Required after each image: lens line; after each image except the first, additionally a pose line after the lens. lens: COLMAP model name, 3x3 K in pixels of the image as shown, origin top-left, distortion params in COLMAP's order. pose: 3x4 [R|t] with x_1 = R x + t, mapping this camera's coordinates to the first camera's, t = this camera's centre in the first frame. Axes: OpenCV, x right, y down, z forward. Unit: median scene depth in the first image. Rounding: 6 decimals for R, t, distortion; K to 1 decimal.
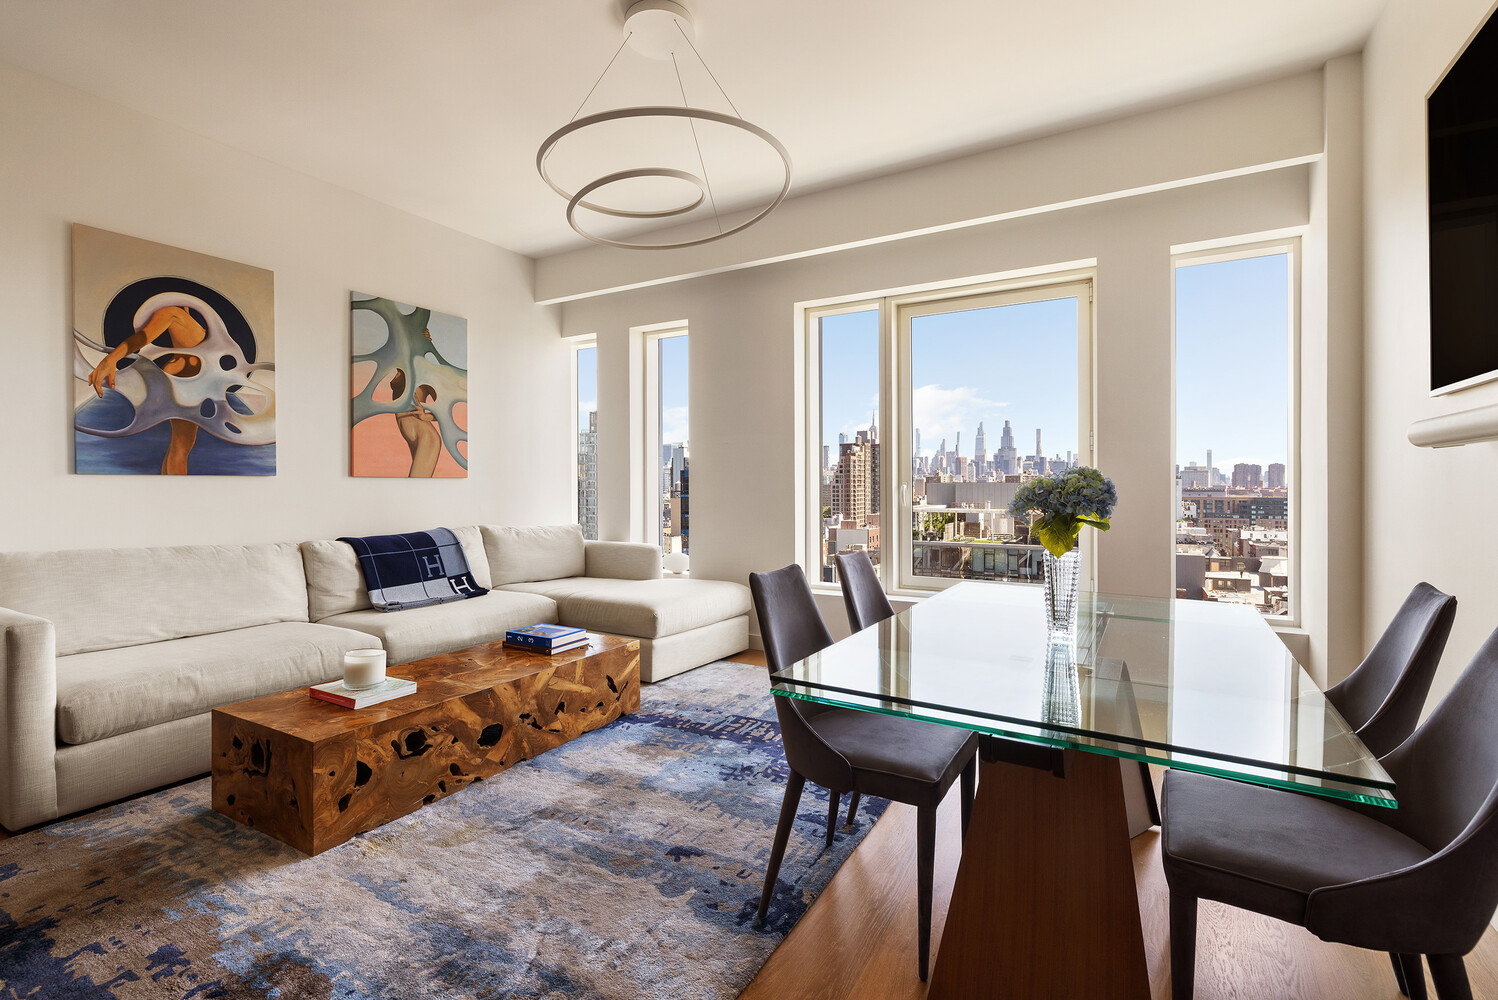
lens RADIAL K [[678.1, 0, 746.6], [0, 678.1, 489.1], [0, 0, 1]] dist [-0.002476, -0.000207]
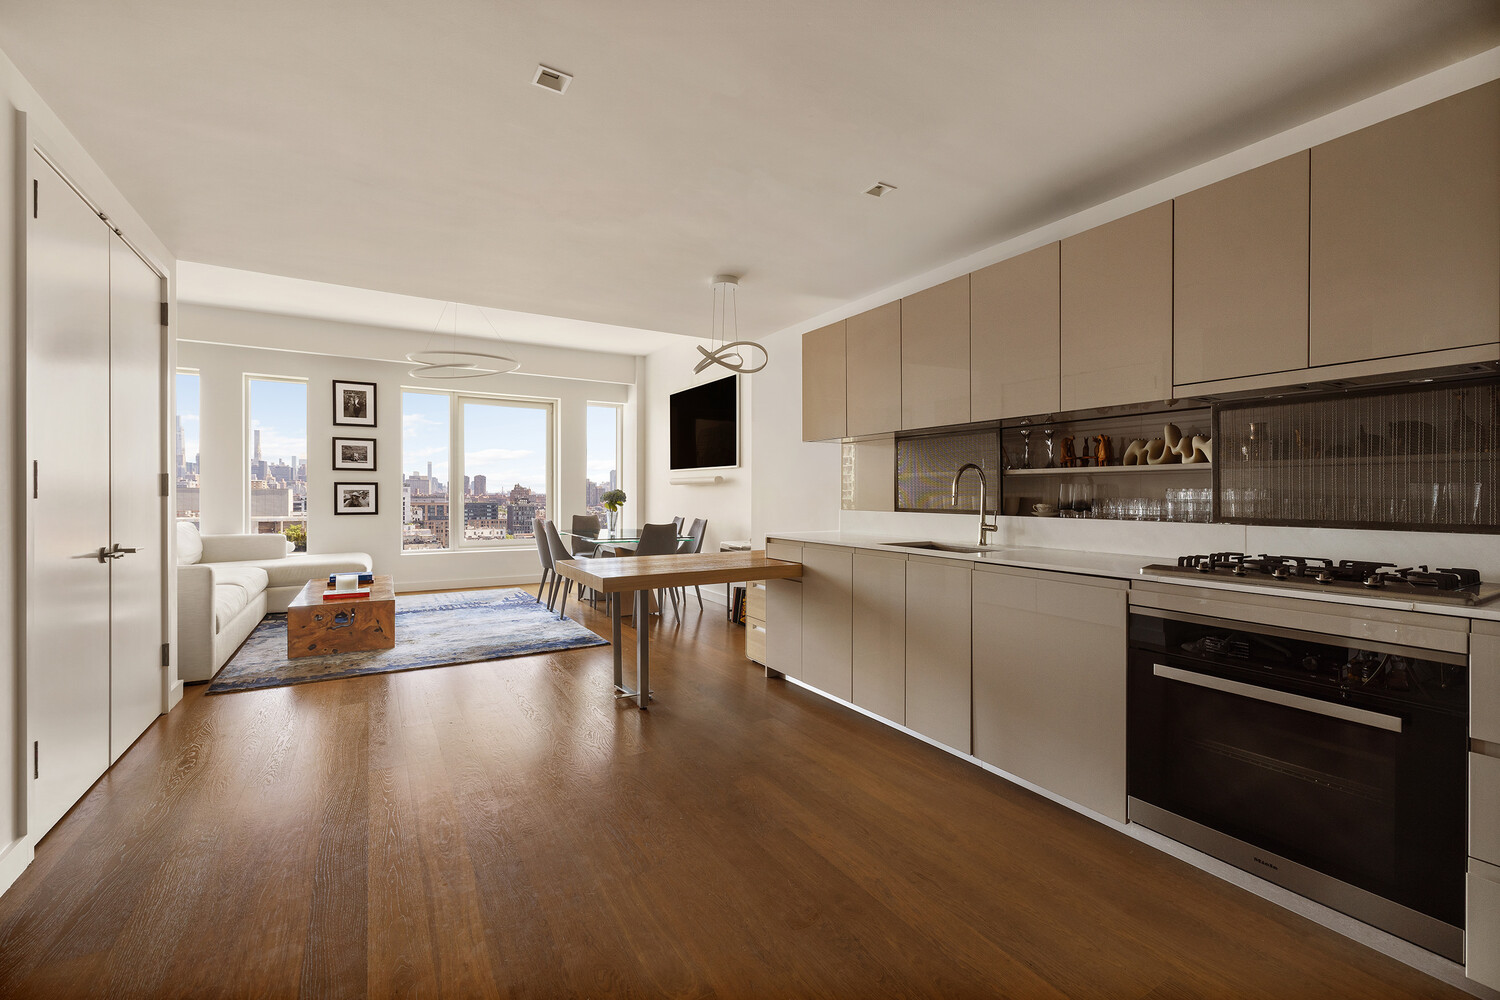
lens RADIAL K [[634.9, 0, 746.4], [0, 634.9, 498.5], [0, 0, 1]] dist [0.002995, 0.000151]
pose [[0.486788, -0.002658, 0.873516, -1.286581], [-0.001153, 0.999993, 0.003685, 0.004047], [-0.873520, -0.002801, 0.486781, -0.758349]]
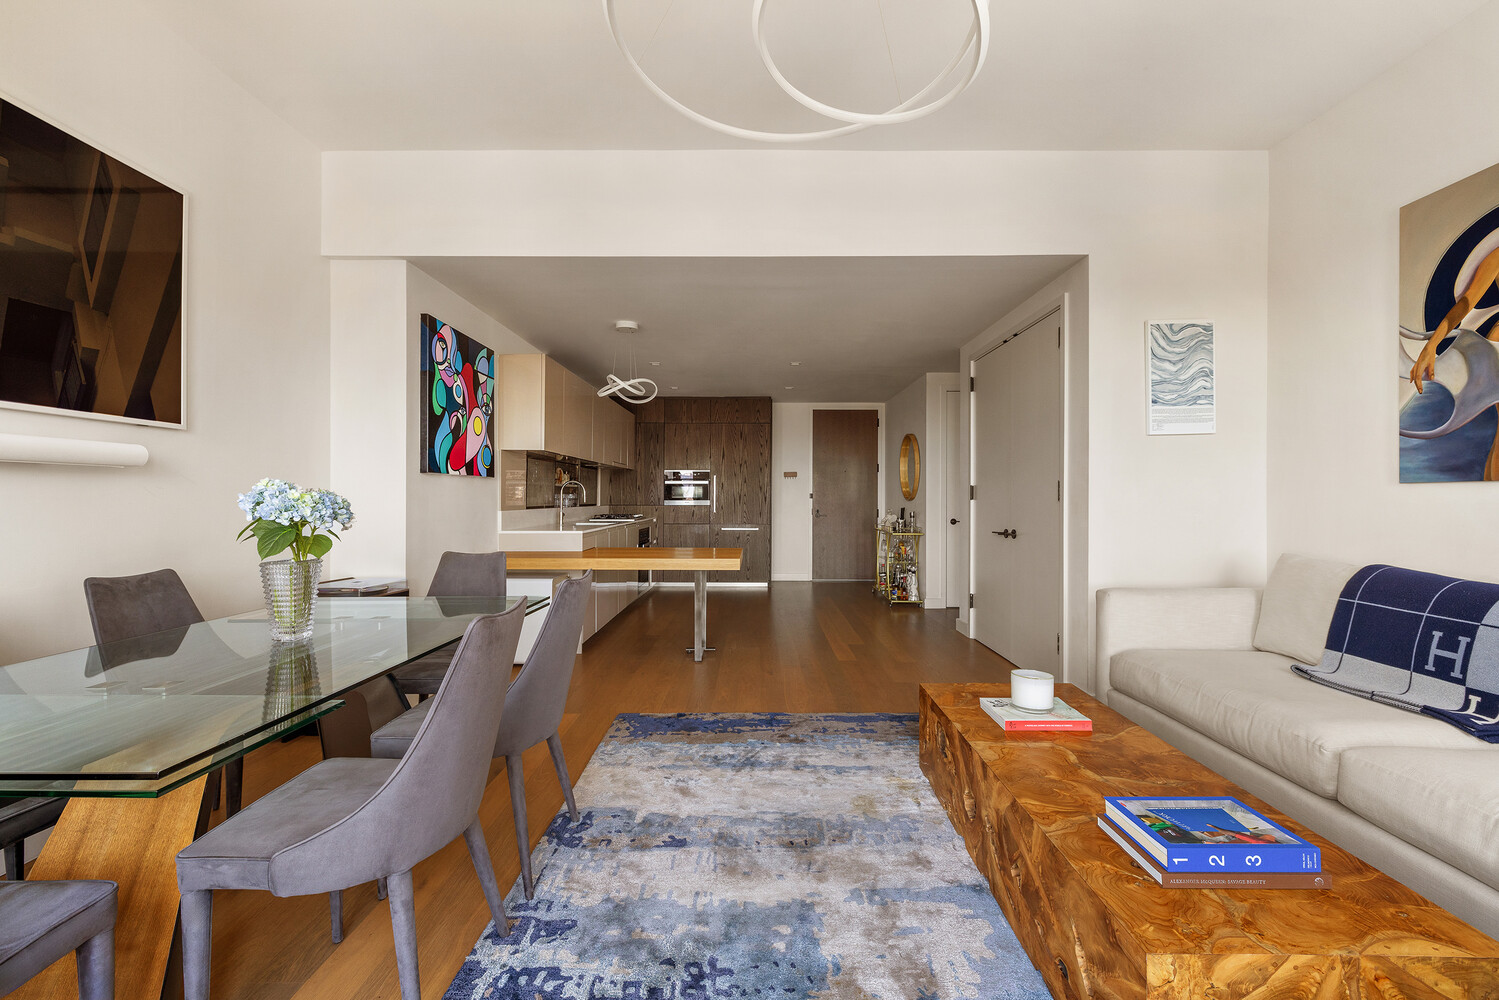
lens RADIAL K [[729.2, 0, 701.6], [0, 729.2, 506.1], [0, 0, 1]] dist [0.002100, 0.000302]
pose [[-0.865111, -0.000119, -0.501581, 0.292844], [-0.000966, 0.999999, 0.001429, 0.006899], [0.501580, 0.001721, -0.865110, 1.308067]]
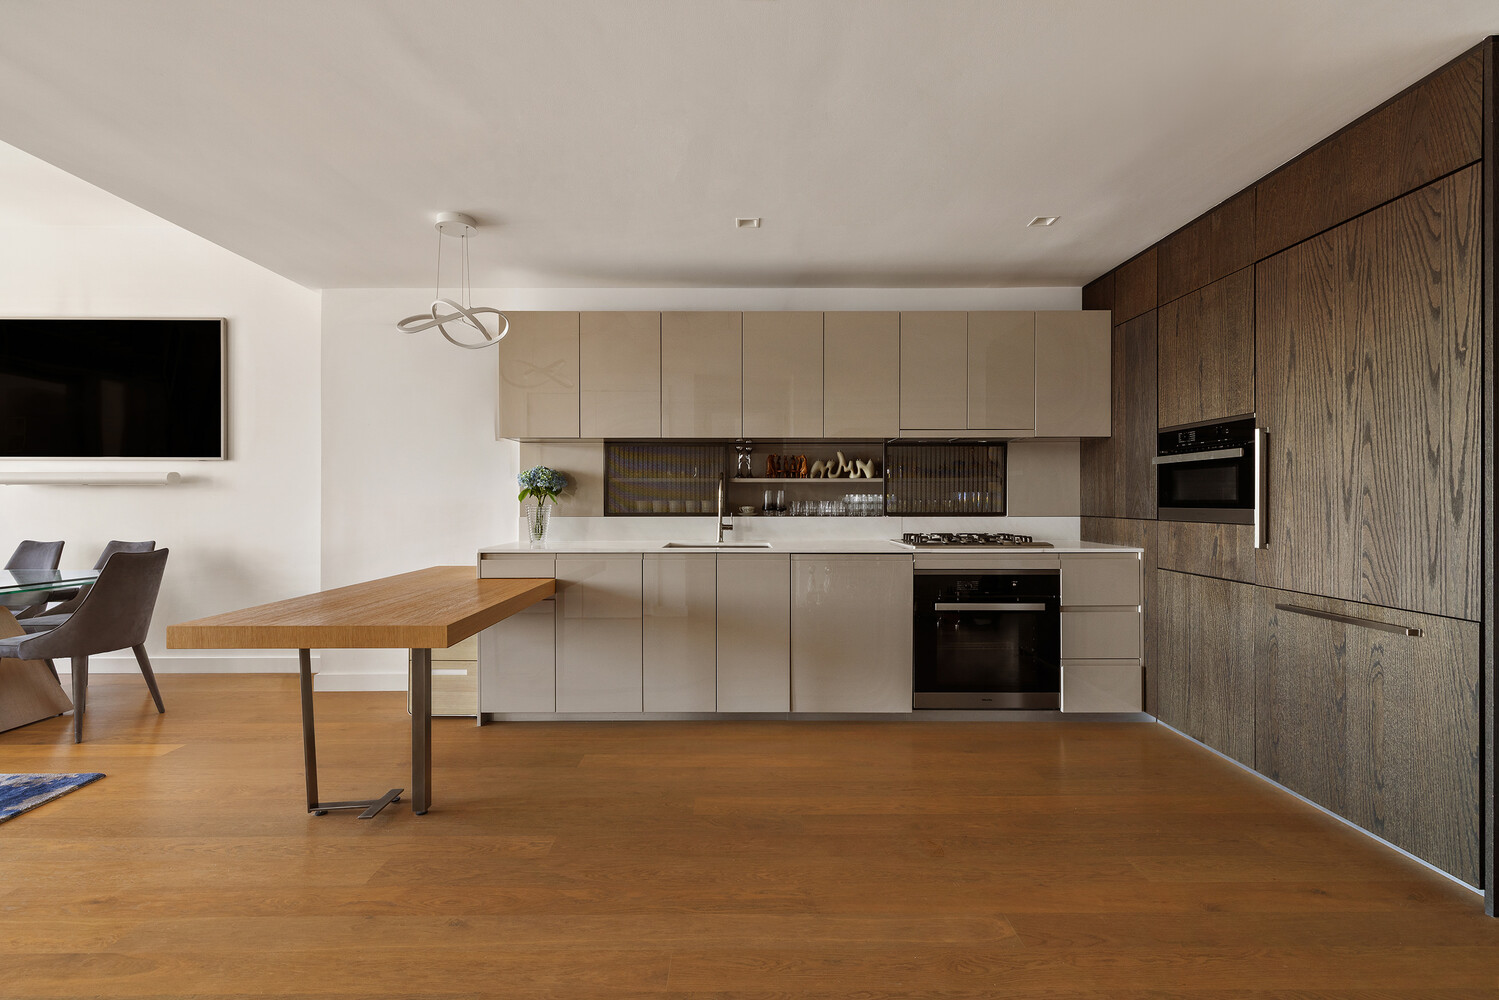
lens RADIAL K [[634.5, 0, 745.9], [0, 634.5, 498.5], [0, 0, 1]] dist [0.002995, 0.000151]
pose [[-0.507210, 0.004112, 0.861813, -1.260047], [0.005508, 0.999984, -0.001529, 0.002286], [-0.861805, 0.003972, -0.507224, -0.044964]]
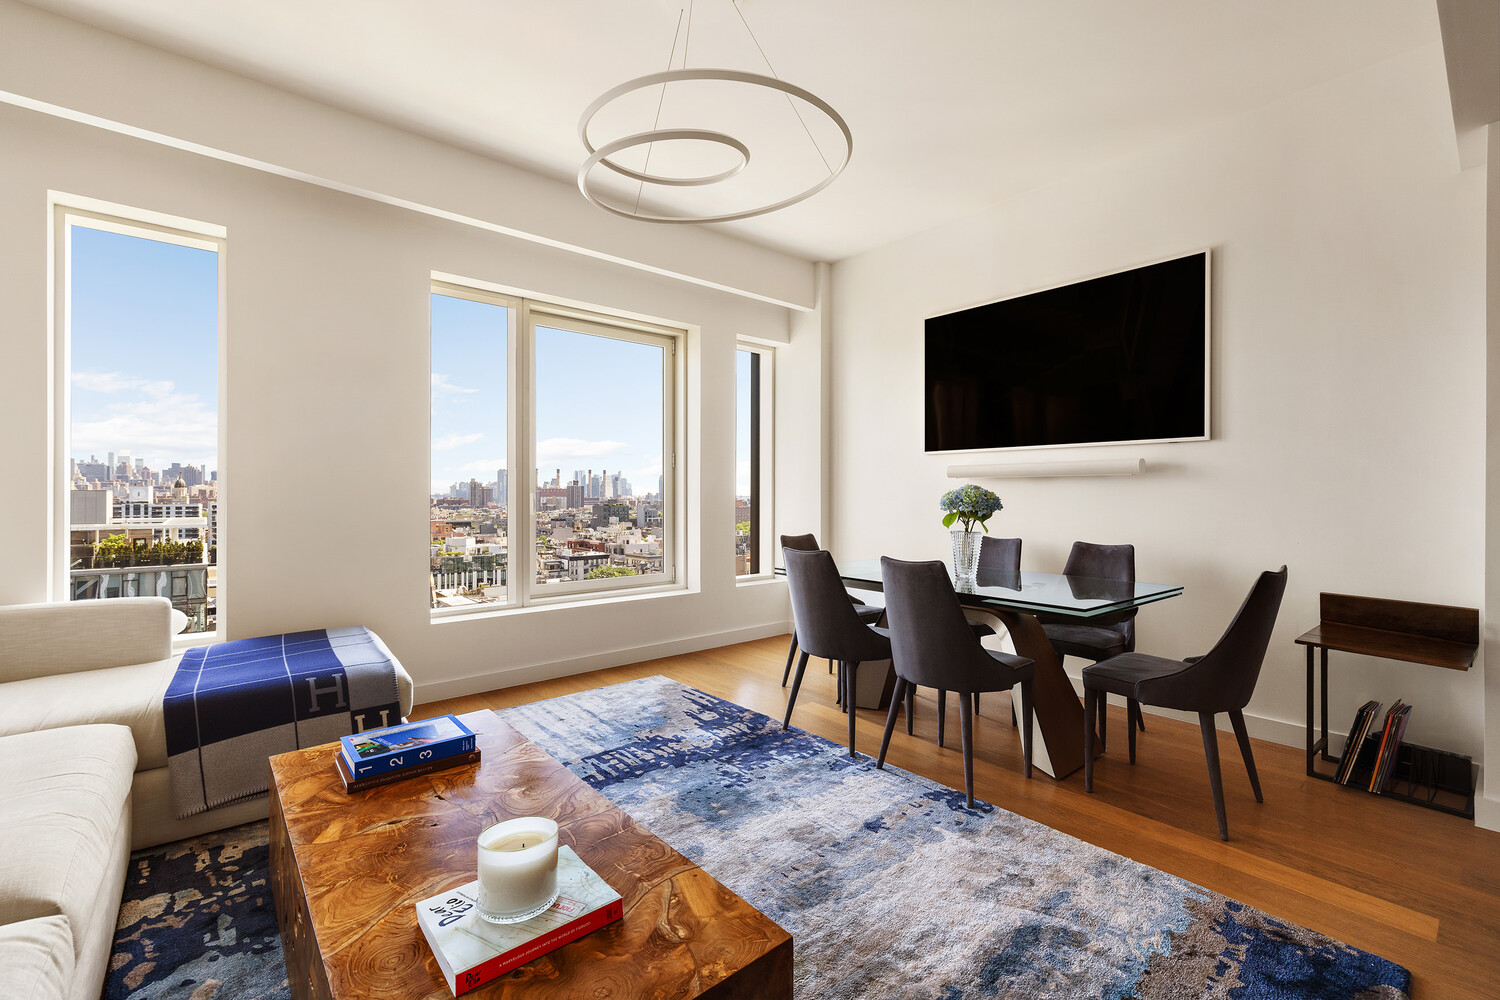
lens RADIAL K [[642.8, 0, 748.2], [0, 642.8, 494.4], [0, 0, 1]] dist [0.001434, 0.000260]
pose [[0.339507, 0.001316, 0.940602, -0.753191], [0.003593, 0.999990, -0.002696, -0.001630], [-0.940597, 0.004295, 0.339499, 0.543197]]
